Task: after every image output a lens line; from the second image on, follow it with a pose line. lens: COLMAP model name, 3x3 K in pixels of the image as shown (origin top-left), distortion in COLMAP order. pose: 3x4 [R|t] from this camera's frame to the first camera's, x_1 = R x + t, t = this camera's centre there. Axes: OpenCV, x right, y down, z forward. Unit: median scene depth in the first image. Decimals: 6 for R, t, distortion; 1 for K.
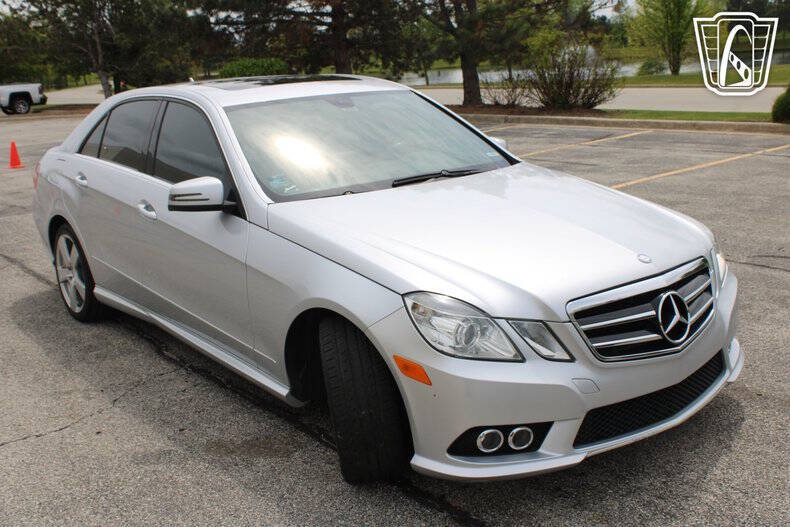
lens RADIAL K [[798.8, 0, 386.9], [0, 798.8, 272.2], [0, 0, 1]] dist [-0.107959, 0.113966]
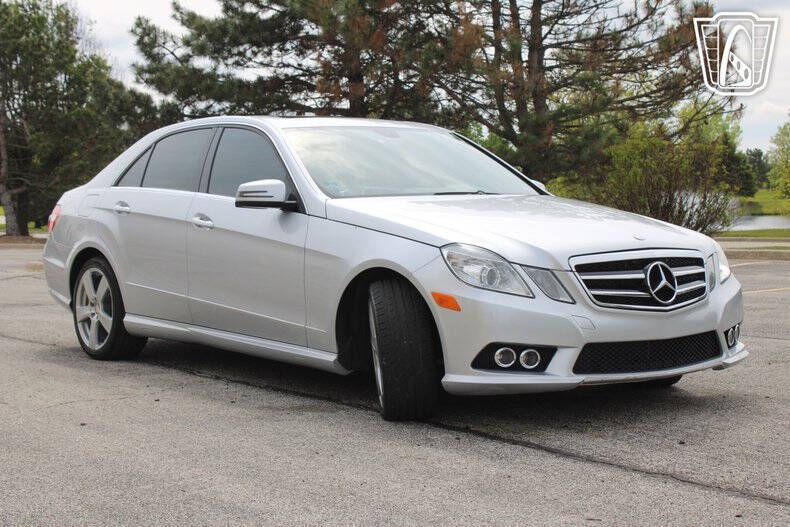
lens RADIAL K [[1123.2, 0, 398.2], [0, 1123.2, 278.4], [0, 0, 1]] dist [-0.020536, 0.009107]
pose [[0.998987, 0.041270, -0.017961, -0.010446], [-0.043709, 0.984756, -0.168362, 0.301552], [0.010739, 0.168977, 0.985562, -0.598346]]
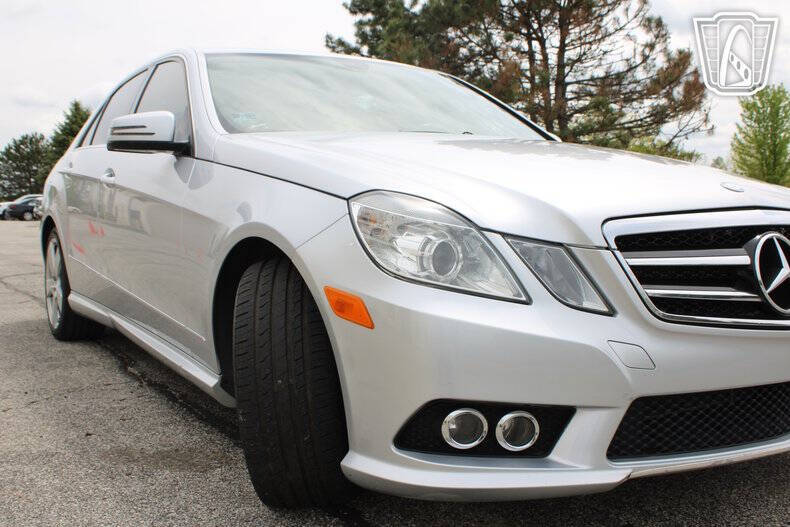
lens RADIAL K [[798.8, 0, 386.9], [0, 798.8, 272.2], [0, 0, 1]] dist [-0.107959, 0.113966]
pose [[0.992732, 0.055989, -0.106526, 0.097709], [-0.070323, 0.988217, -0.135947, 0.137497], [0.097659, 0.142450, 0.984972, 0.291547]]
